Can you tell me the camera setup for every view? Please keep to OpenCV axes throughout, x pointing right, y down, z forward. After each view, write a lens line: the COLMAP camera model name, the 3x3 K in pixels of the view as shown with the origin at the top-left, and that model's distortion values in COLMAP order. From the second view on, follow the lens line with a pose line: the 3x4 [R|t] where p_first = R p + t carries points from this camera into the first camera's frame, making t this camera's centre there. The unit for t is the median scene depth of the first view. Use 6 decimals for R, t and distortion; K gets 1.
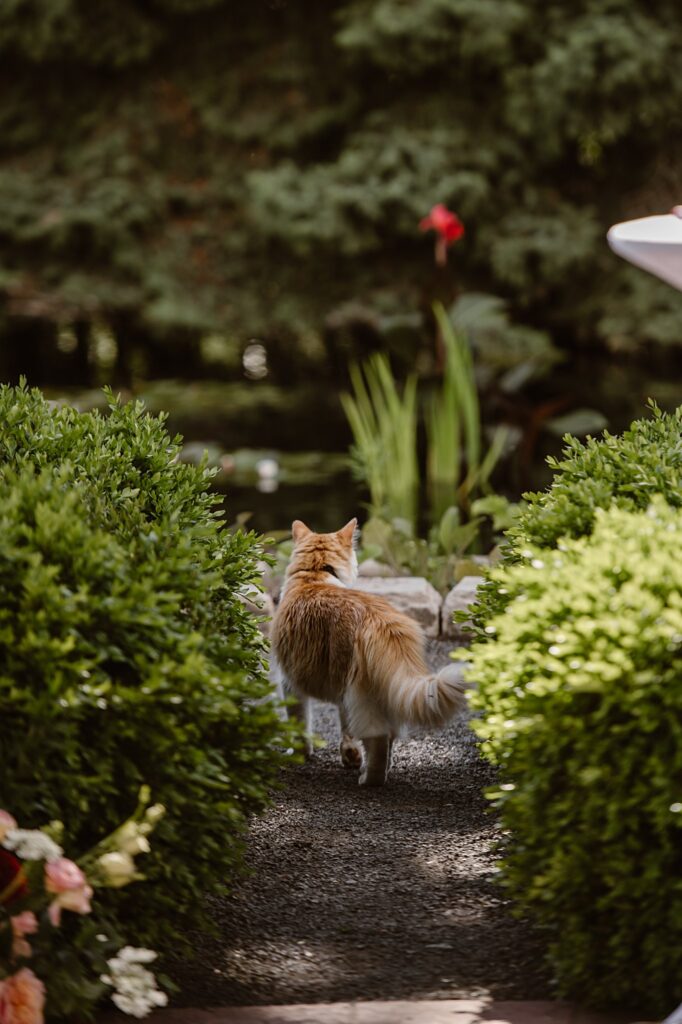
lens RADIAL K [[4846.9, 0, 343.2], [0, 4846.9, 511.6], [0, 0, 1]] dist [0.894468, 0.000000]
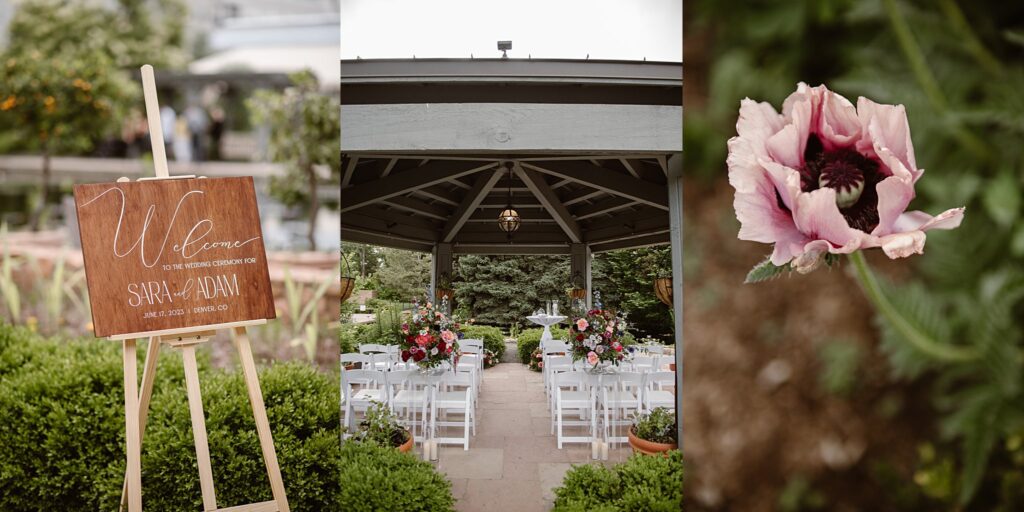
lens RADIAL K [[2406.4, 0, 512.7], [0, 2406.4, 256.8], [0, 0, 1]] dist [0.026707, 0.000000]
pose [[0.999591, 0.024099, -0.015381, 0.125047], [-0.026453, 0.983708, -0.177817, 1.120843], [0.010846, 0.178151, 0.983943, -6.622984]]
